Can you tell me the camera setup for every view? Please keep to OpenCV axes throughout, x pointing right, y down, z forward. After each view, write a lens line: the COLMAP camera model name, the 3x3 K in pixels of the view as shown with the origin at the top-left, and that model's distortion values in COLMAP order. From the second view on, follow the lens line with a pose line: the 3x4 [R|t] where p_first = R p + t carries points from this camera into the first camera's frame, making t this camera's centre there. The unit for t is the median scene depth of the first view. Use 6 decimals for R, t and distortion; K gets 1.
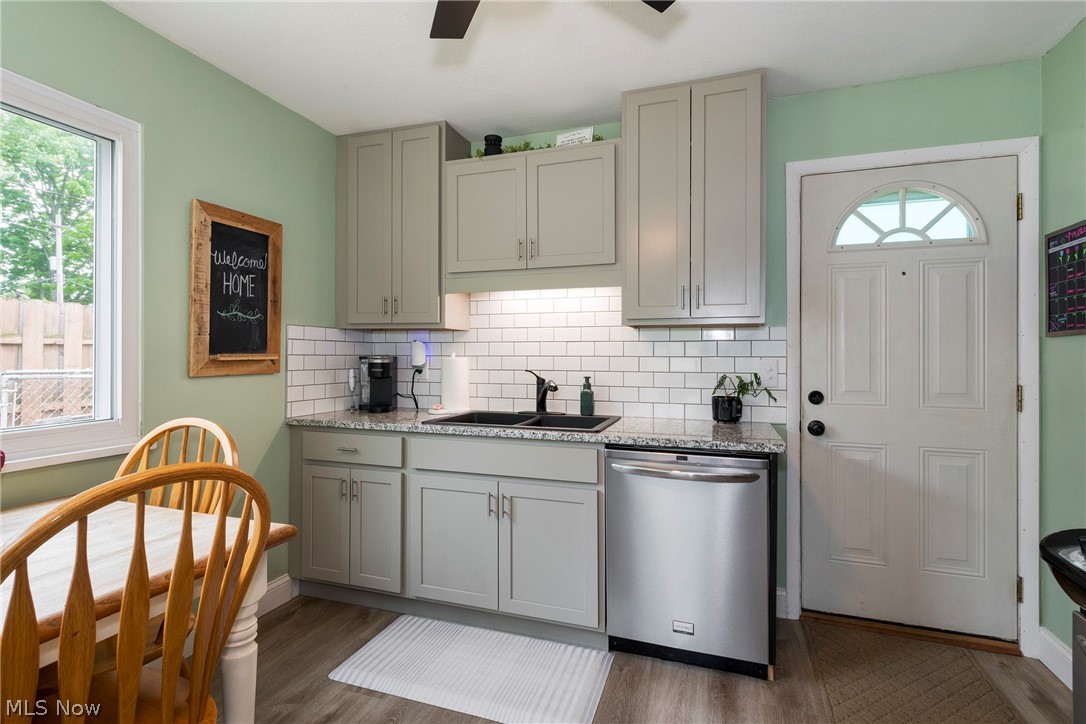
lens RADIAL K [[529.9, 0, 533.6], [0, 529.9, 353.5], [0, 0, 1]] dist [0.004598, -0.001700]
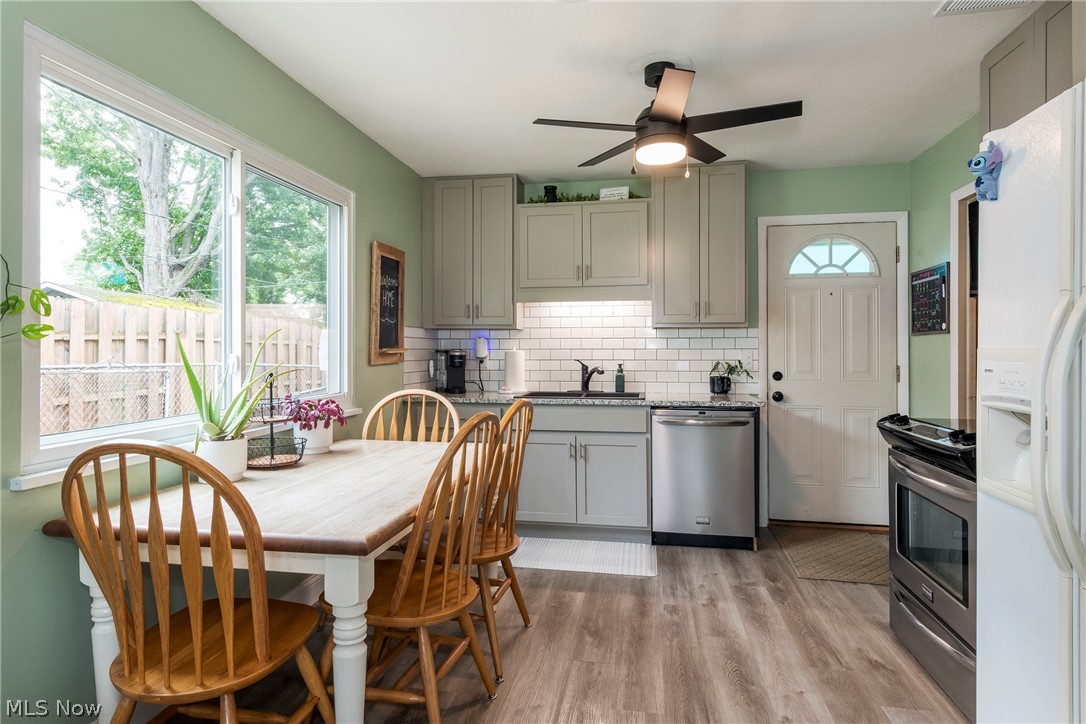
lens RADIAL K [[614.8, 0, 533.0], [0, 614.8, 347.1], [0, 0, 1]] dist [0.013253, -0.006210]
pose [[0.989254, -0.004401, 0.146142, -0.396967], [0.004335, 0.999990, 0.000769, -0.002628], [-0.146144, -0.000127, 0.989263, -0.606991]]
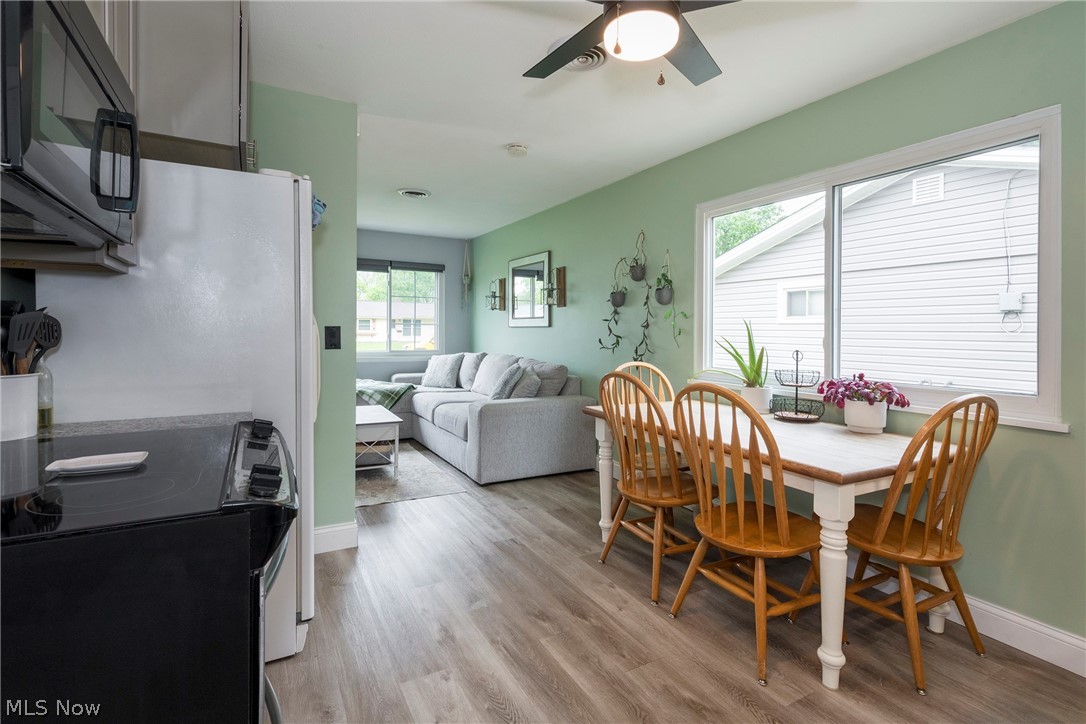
lens RADIAL K [[534.1, 0, 534.1], [0, 534.1, 328.3], [0, 0, 1]] dist [-0.002638, -0.000538]
pose [[-0.680550, -0.012162, -0.732600, 0.525132], [-0.009280, 0.999925, -0.007979, 0.007043], [0.732642, 0.001368, -0.680612, 0.756559]]
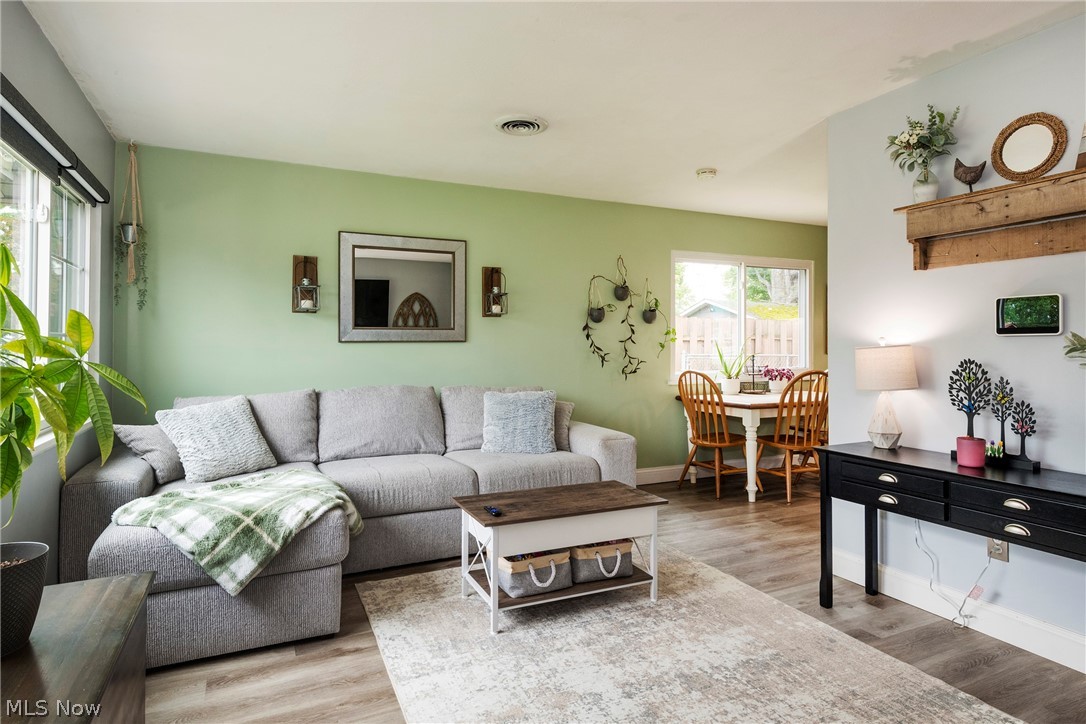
lens RADIAL K [[614.8, 0, 559.4], [0, 614.8, 334.5], [0, 0, 1]] dist [0.013253, -0.006210]
pose [[0.720891, -0.017922, -0.692817, 0.409487], [0.006606, 0.999798, -0.018989, -0.000633], [0.693017, 0.009113, 0.720863, -1.753403]]
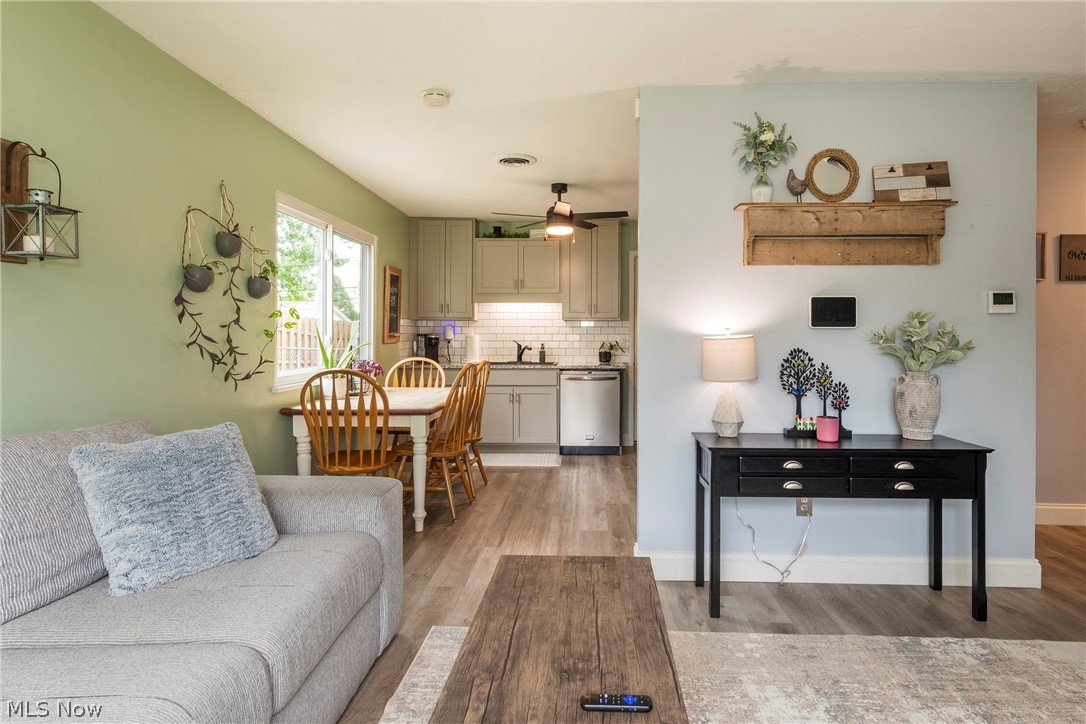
lens RADIAL K [[610.1, 0, 579.3], [0, 610.1, 334.4], [0, 0, 1]] dist [0.007687, -0.002263]
pose [[0.947751, -0.000344, 0.319010, -0.597721], [-0.001356, 0.999986, 0.005106, -0.006430], [-0.319007, -0.005272, 0.947738, -1.503713]]
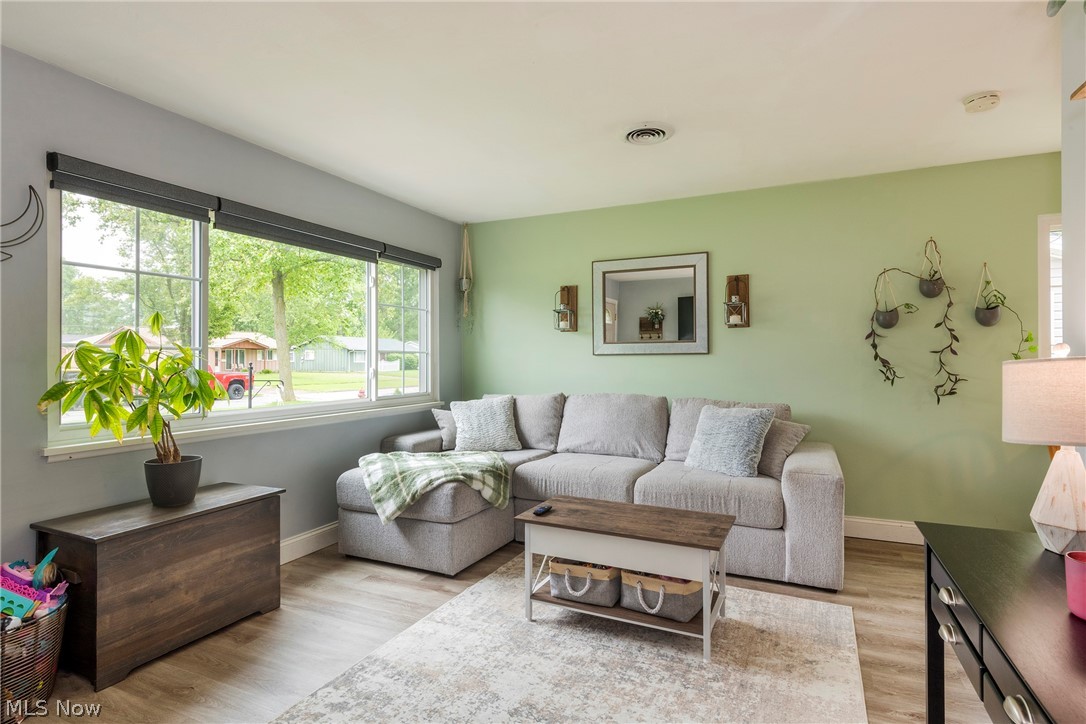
lens RADIAL K [[570.9, 0, 544.6], [0, 570.9, 347.8], [0, 0, 1]] dist [0.000011, -0.001234]
pose [[-0.097014, -0.021080, -0.995060, 0.660150], [0.005448, 0.999749, -0.021711, 0.000313], [0.995268, -0.007527, -0.096875, -0.952273]]
